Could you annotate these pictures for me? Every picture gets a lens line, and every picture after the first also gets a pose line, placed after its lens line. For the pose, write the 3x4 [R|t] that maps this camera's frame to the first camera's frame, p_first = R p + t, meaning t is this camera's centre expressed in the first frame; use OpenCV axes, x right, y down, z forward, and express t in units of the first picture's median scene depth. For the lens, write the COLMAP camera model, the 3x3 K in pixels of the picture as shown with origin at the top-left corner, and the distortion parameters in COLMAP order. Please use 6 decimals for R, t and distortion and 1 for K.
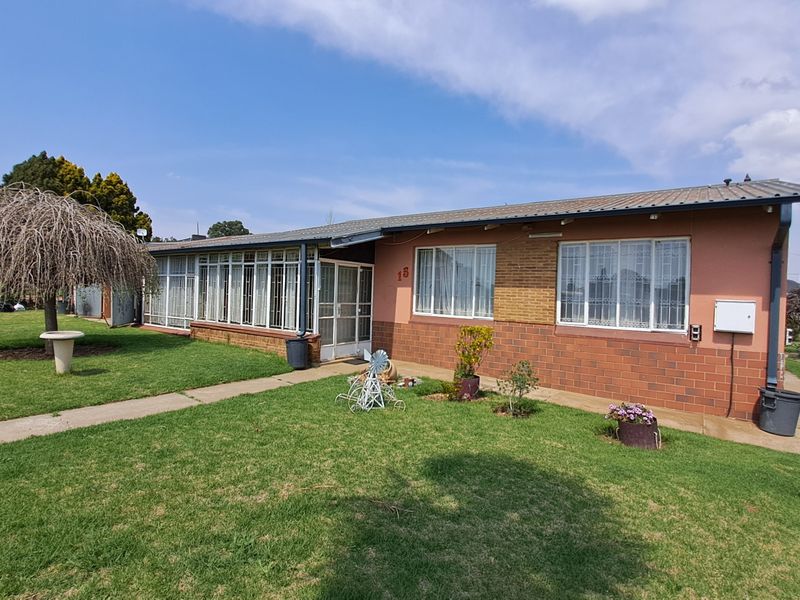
lens RADIAL K [[422.1, 0, 396.0], [0, 422.1, 298.2], [0, 0, 1]] dist [-0.005373, -0.001949]
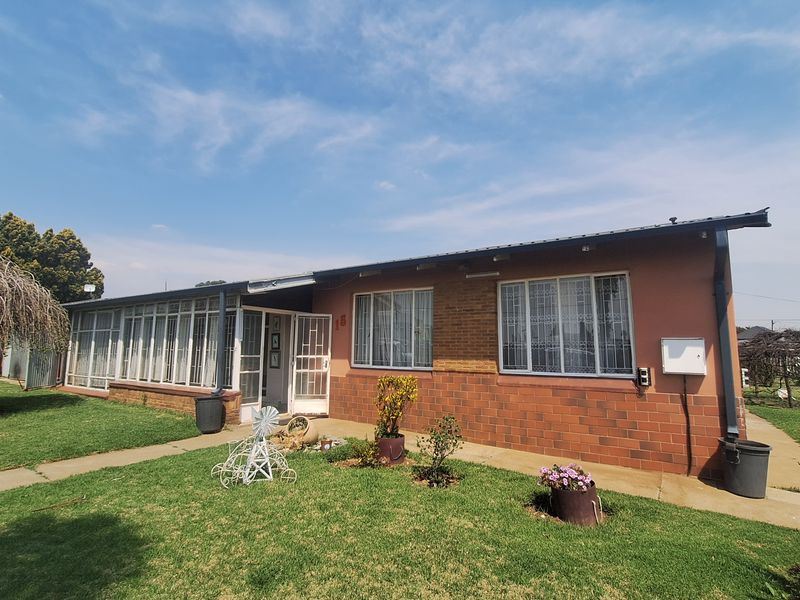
lens RADIAL K [[420.7, 0, 400.8], [0, 420.7, 299.4], [0, 0, 1]] dist [-0.011744, 0.004327]
pose [[0.998939, -0.017954, 0.042417, 0.155663], [0.023352, 0.991186, -0.130405, 0.022324], [-0.039702, 0.131257, 0.990553, 0.119427]]
